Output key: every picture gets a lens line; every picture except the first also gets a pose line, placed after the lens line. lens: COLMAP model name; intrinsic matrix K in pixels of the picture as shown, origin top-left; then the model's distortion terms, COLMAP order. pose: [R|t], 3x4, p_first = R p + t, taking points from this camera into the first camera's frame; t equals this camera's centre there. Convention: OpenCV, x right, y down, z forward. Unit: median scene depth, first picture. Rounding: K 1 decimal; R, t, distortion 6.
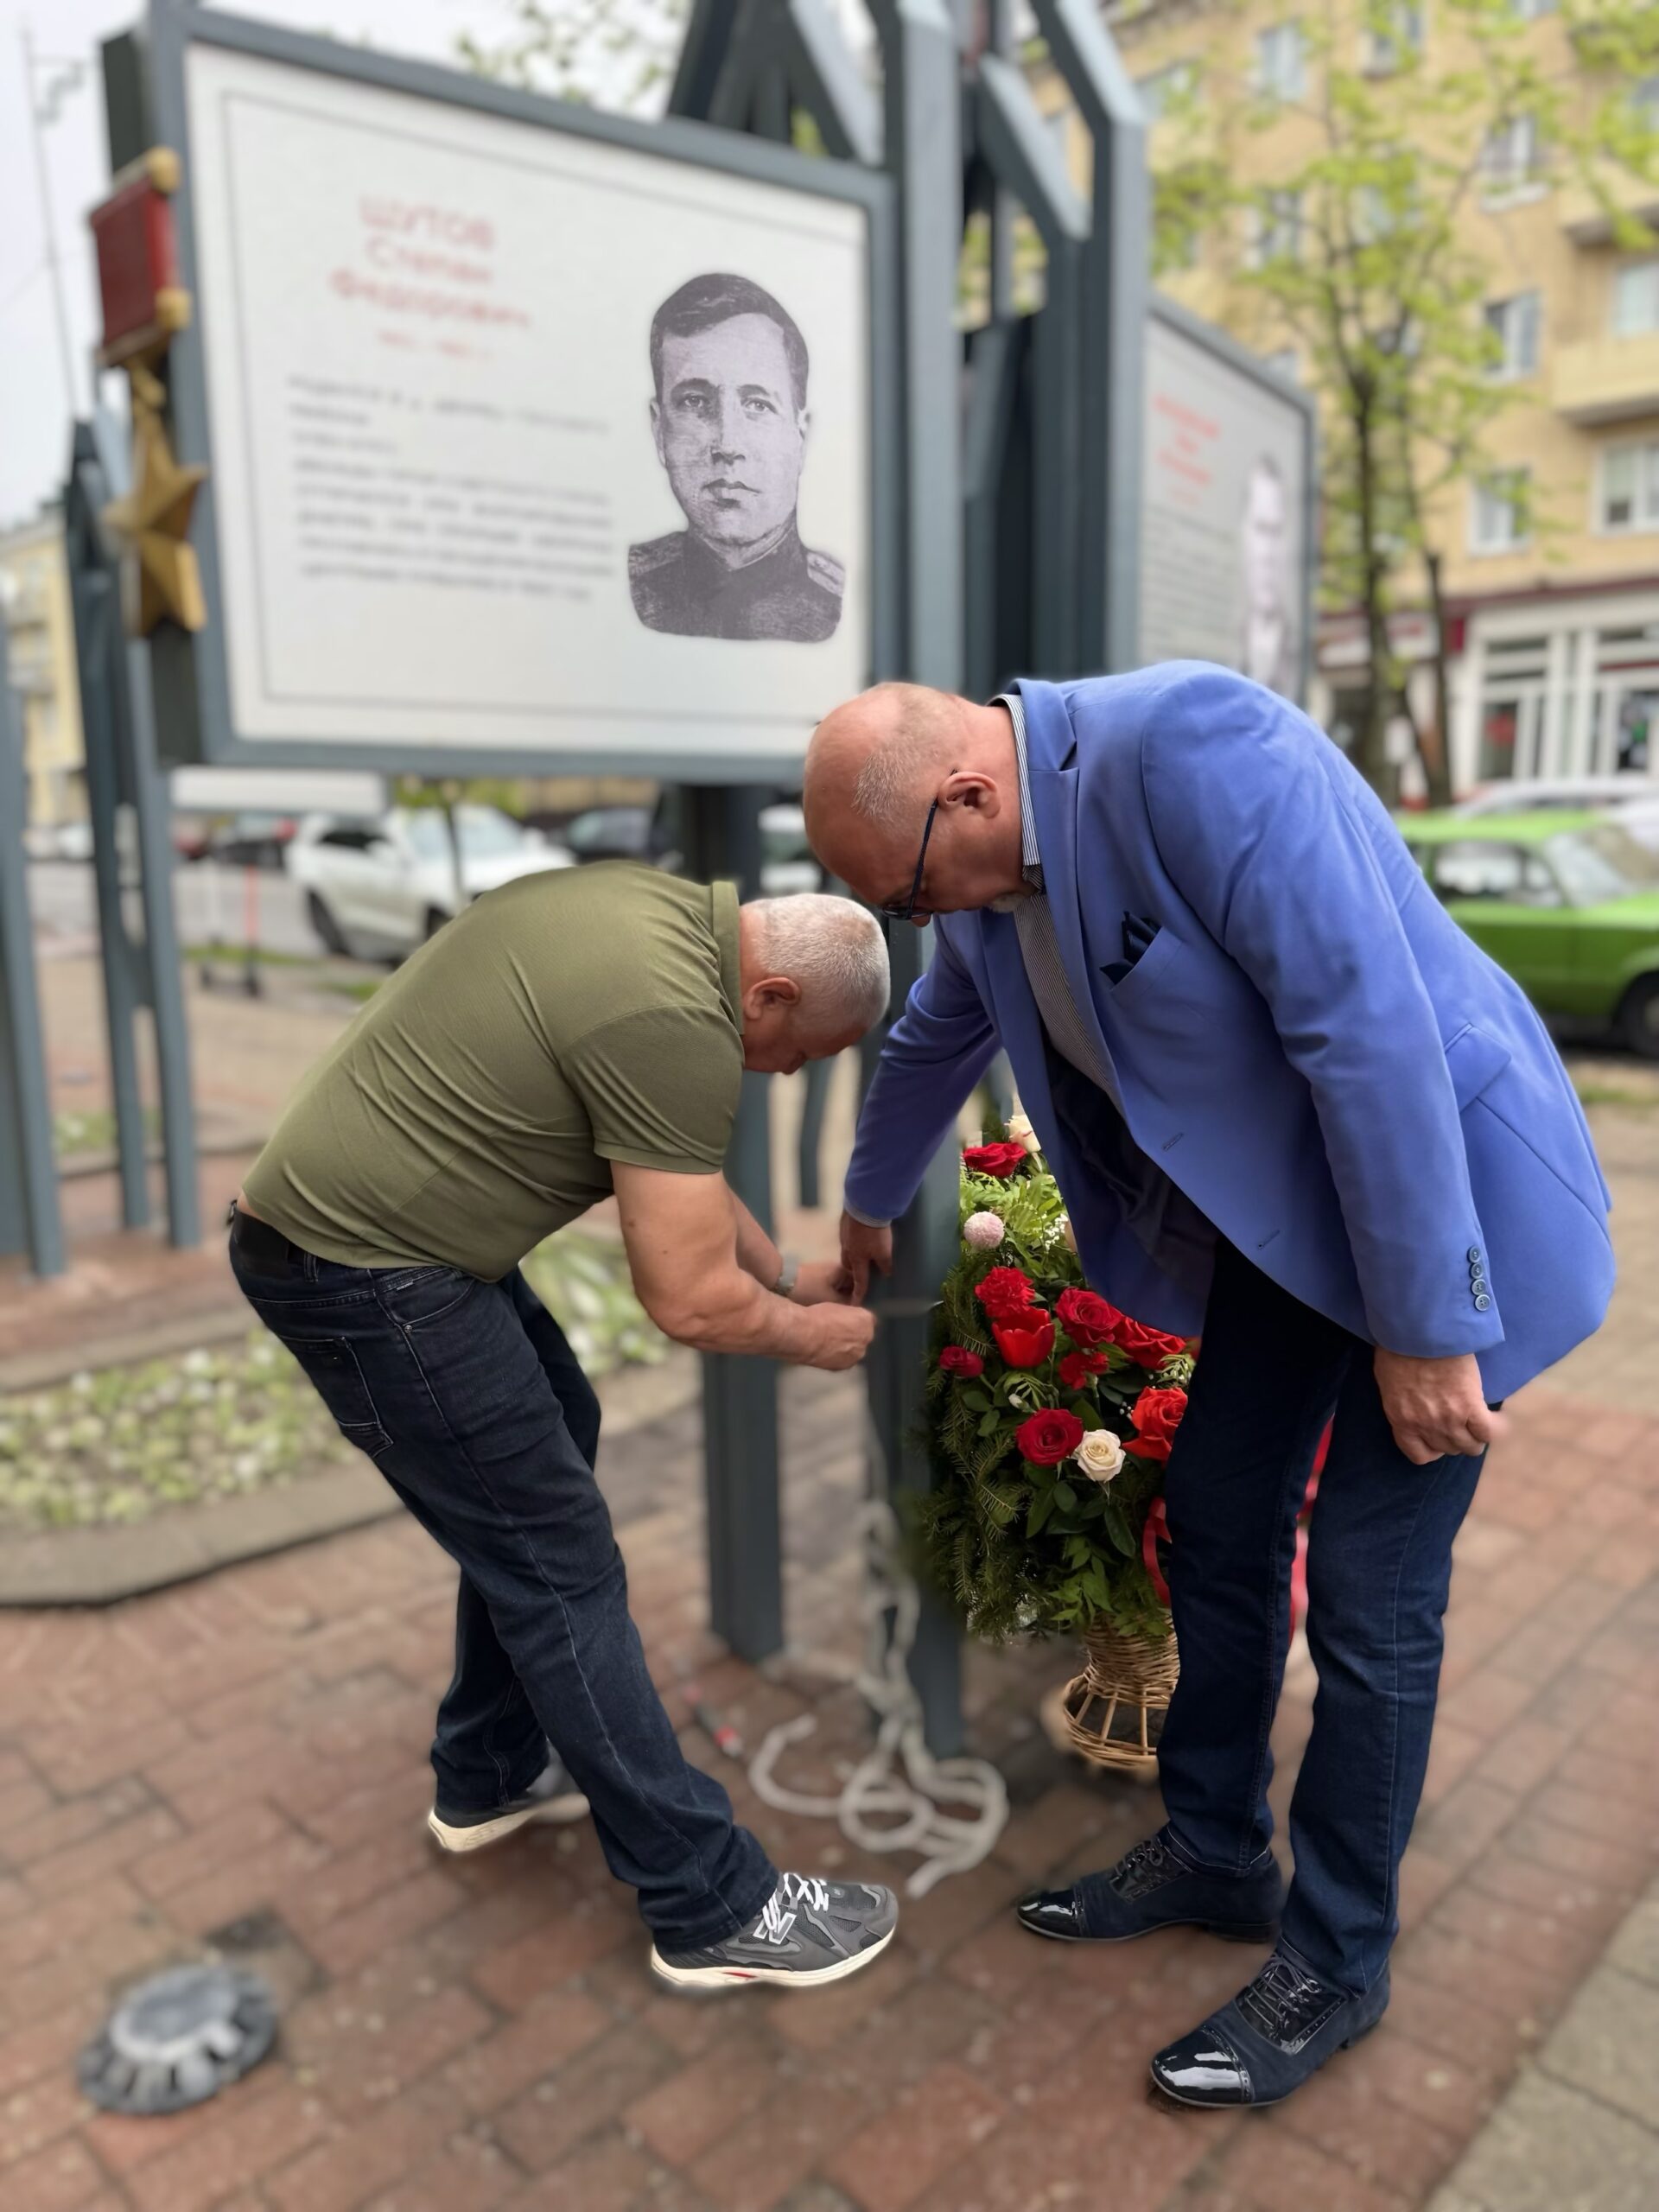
lens RADIAL K [[1590.6, 0, 829.2], [0, 1590.6, 1104.7], [0, 0, 1]] dist [-0.015488, -0.012273]
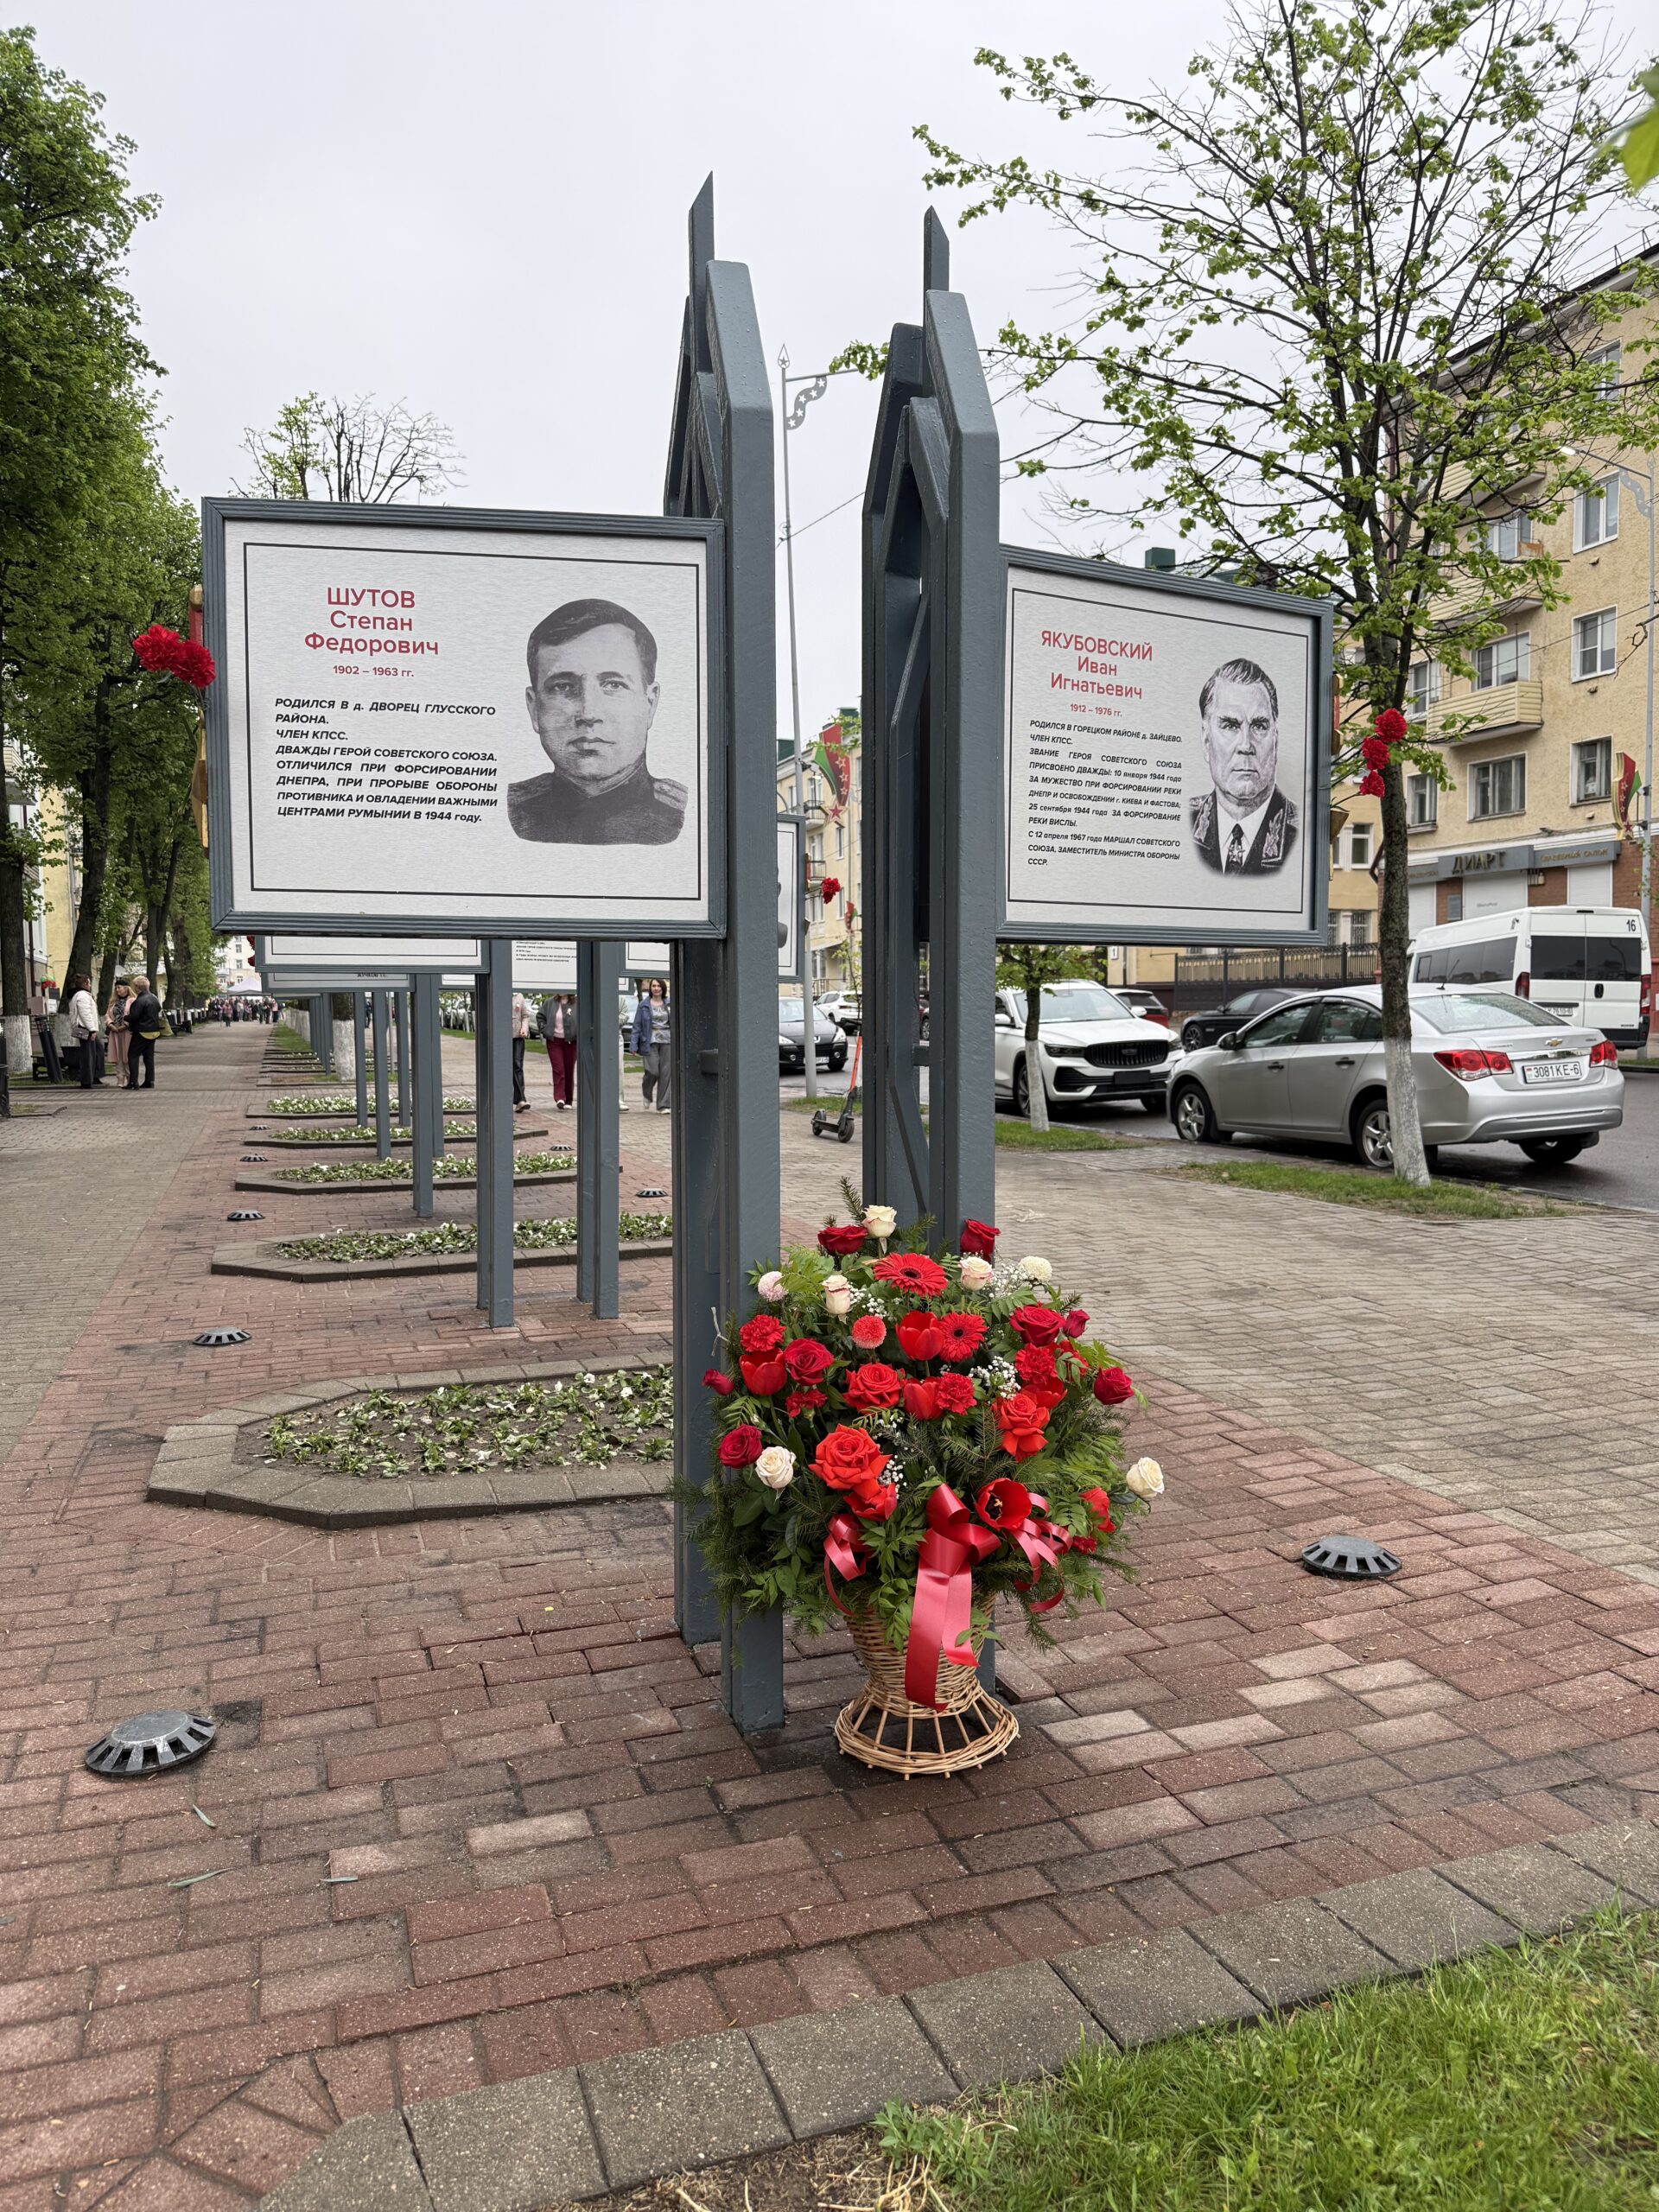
lens RADIAL K [[1590.6, 0, 833.3], [0, 1590.6, 1105.9], [0, 0, 1]] dist [-0.015488, -0.012273]
pose [[0.899222, 0.048615, -0.434784, 0.805861], [-0.095830, 0.991560, -0.087325, 0.045637], [0.426869, 0.120190, 0.896291, -0.165731]]
